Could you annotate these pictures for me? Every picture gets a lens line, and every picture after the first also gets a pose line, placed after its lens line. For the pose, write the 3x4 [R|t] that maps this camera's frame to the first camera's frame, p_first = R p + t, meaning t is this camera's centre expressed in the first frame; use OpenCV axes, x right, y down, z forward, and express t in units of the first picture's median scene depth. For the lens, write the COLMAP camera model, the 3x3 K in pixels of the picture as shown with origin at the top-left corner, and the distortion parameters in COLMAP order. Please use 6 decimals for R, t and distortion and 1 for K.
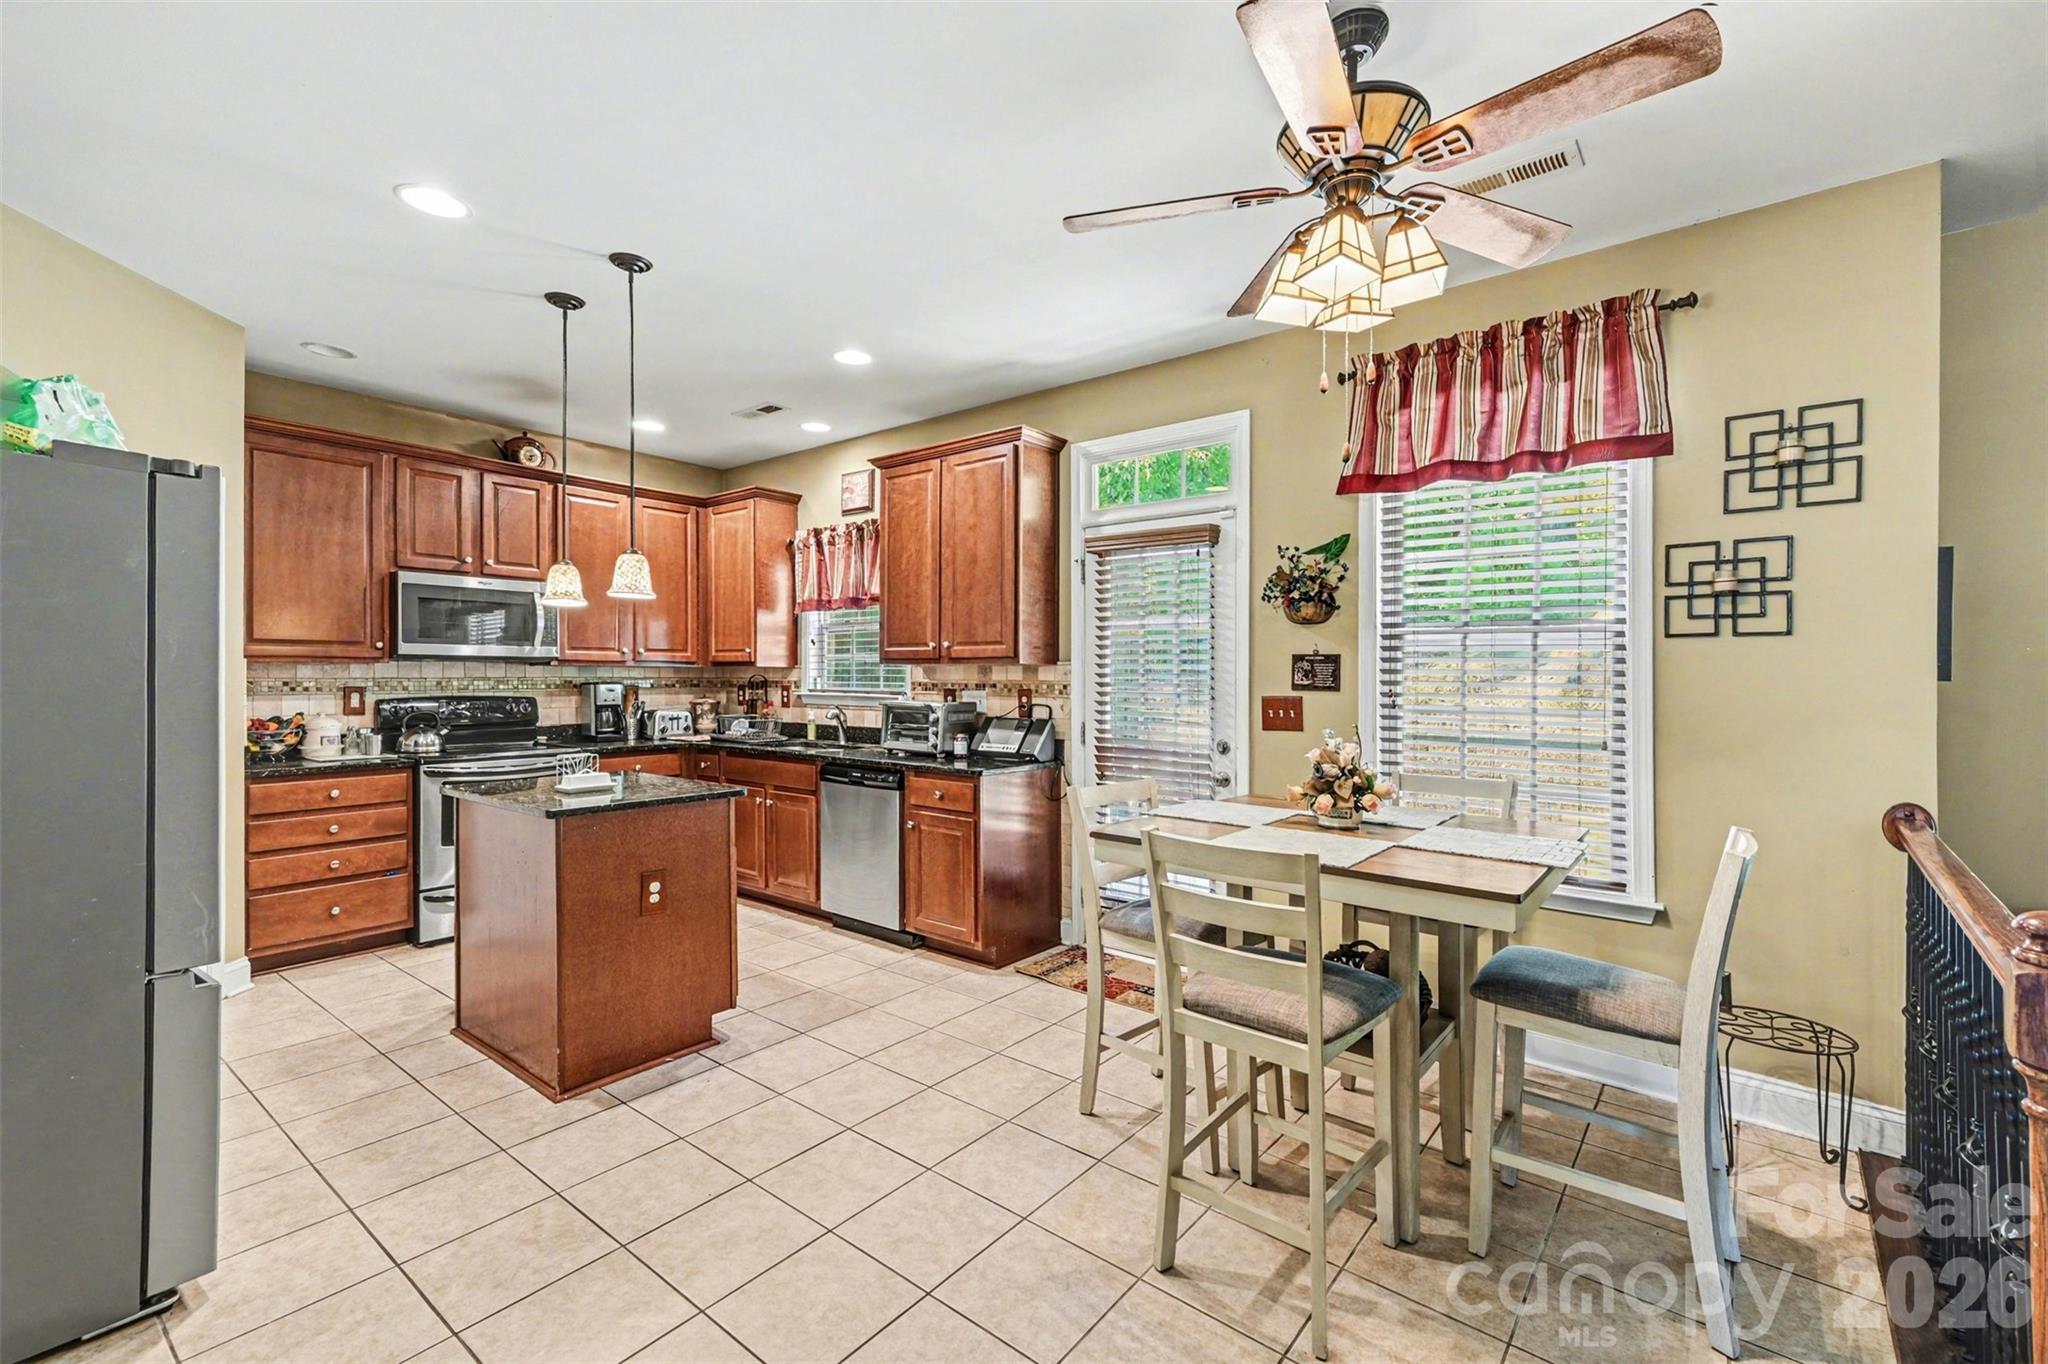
lens RADIAL K [[888.5, 0, 1024.0], [0, 888.5, 682.0], [0, 0, 1]] dist [0.036629, -0.000184]
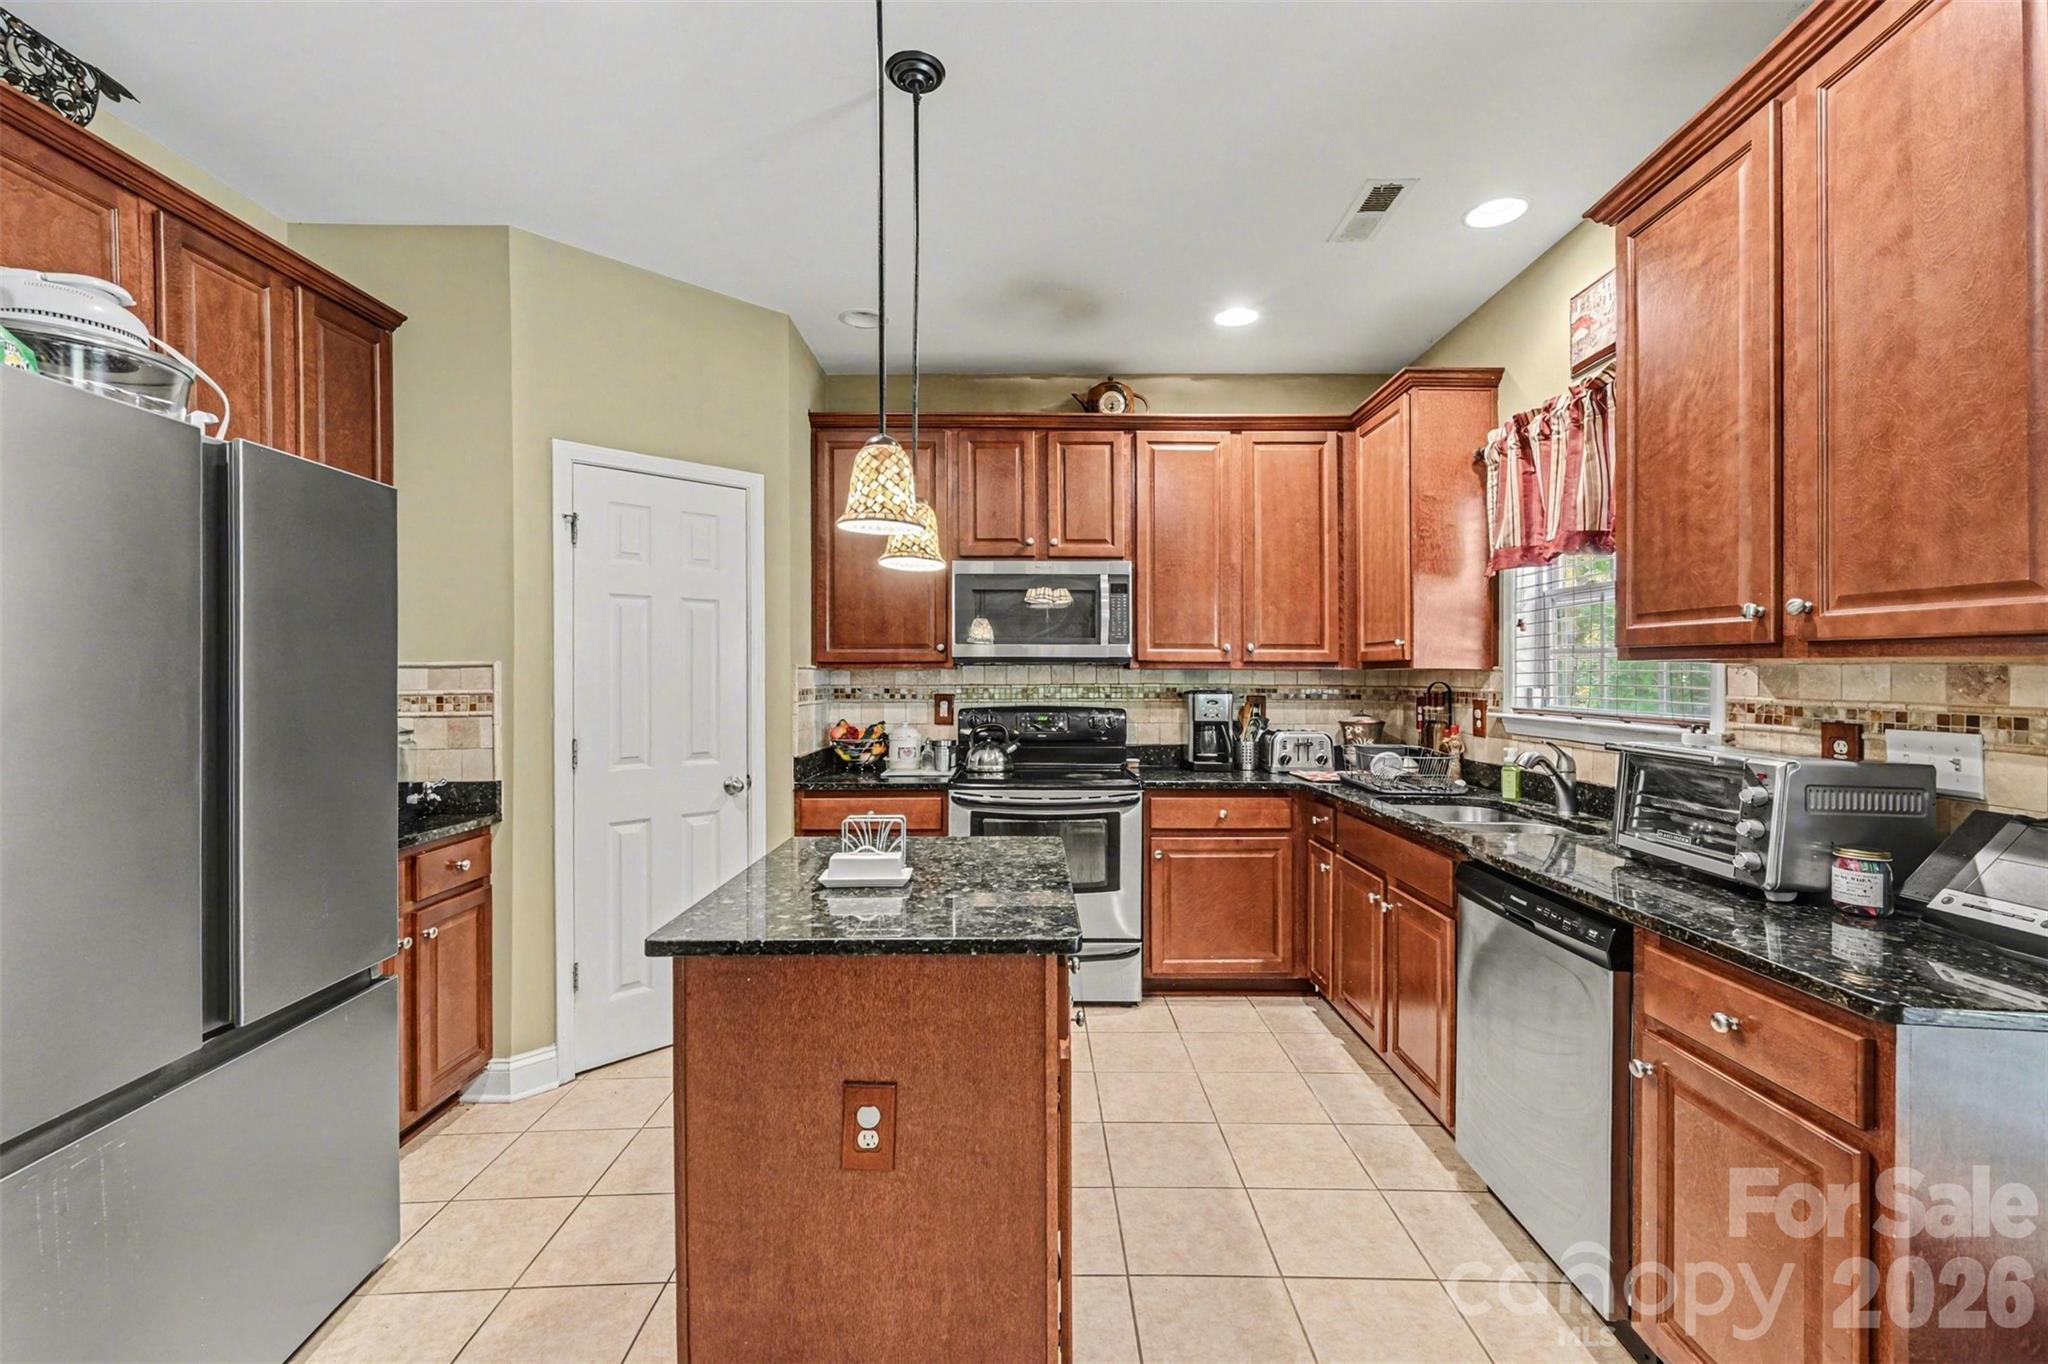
lens RADIAL K [[883.6, 0, 1015.7], [0, 883.6, 687.8], [0, 0, 1]] dist [0.001110, 0.047900]
pose [[0.612556, 0.011511, -0.790343, 0.013715], [-0.006823, 0.999934, 0.009275, -0.009066], [0.790398, -0.000289, 0.612594, 0.470003]]
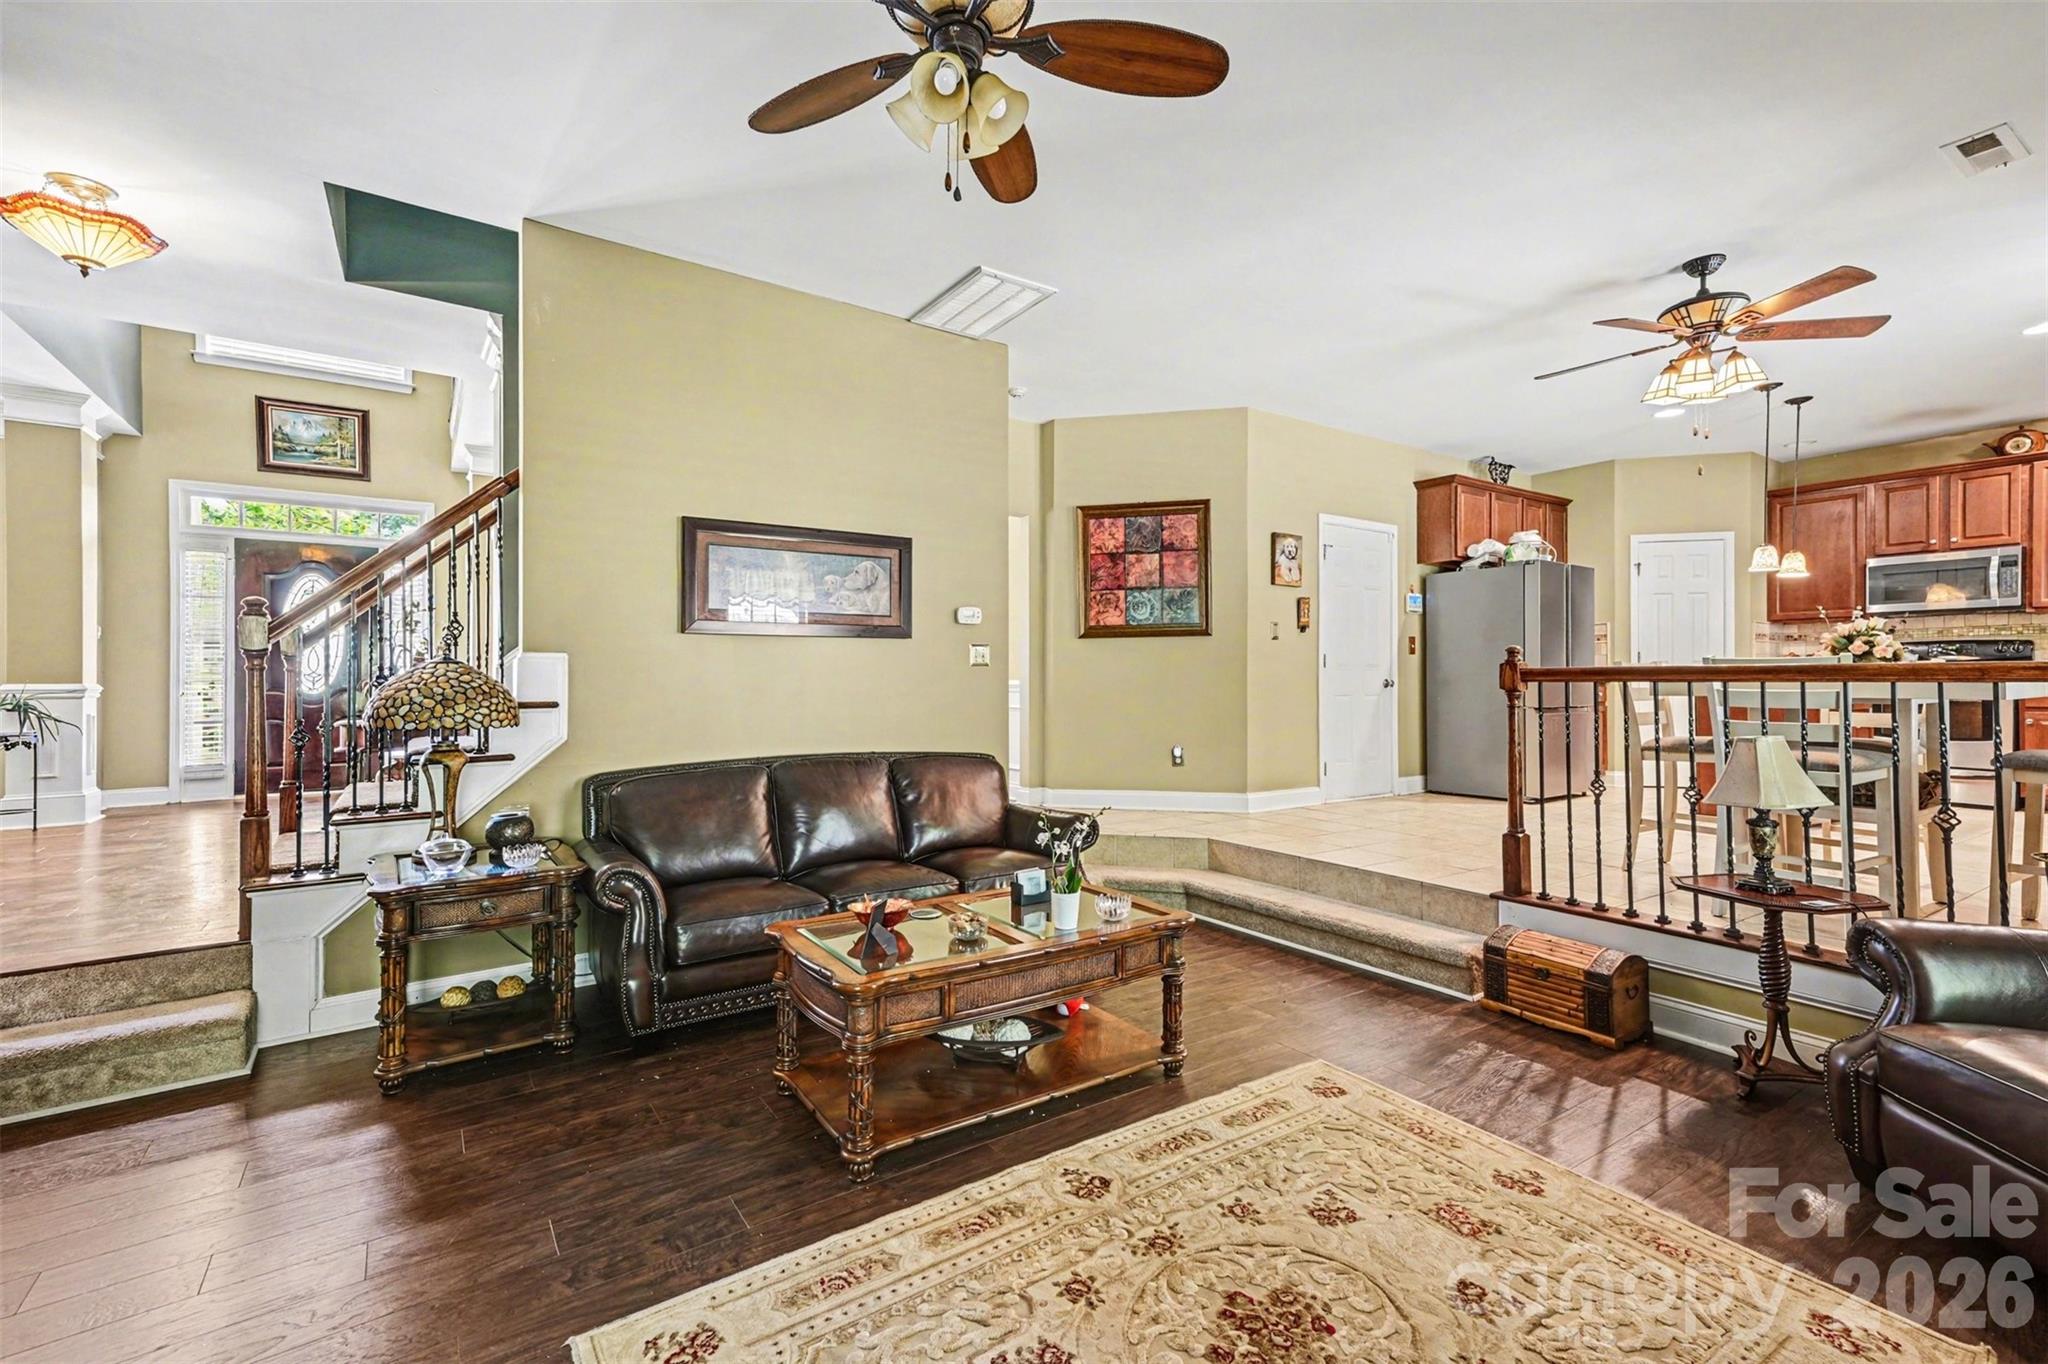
lens RADIAL K [[888.5, 0, 1024.0], [0, 888.5, 682.0], [0, 0, 1]] dist [0.036629, -0.000184]
pose [[-0.310440, 0.004419, -0.950583, 1.119813], [-0.012026, 0.999891, 0.008576, 0.082915], [0.950517, 0.014094, -0.310353, 0.099777]]
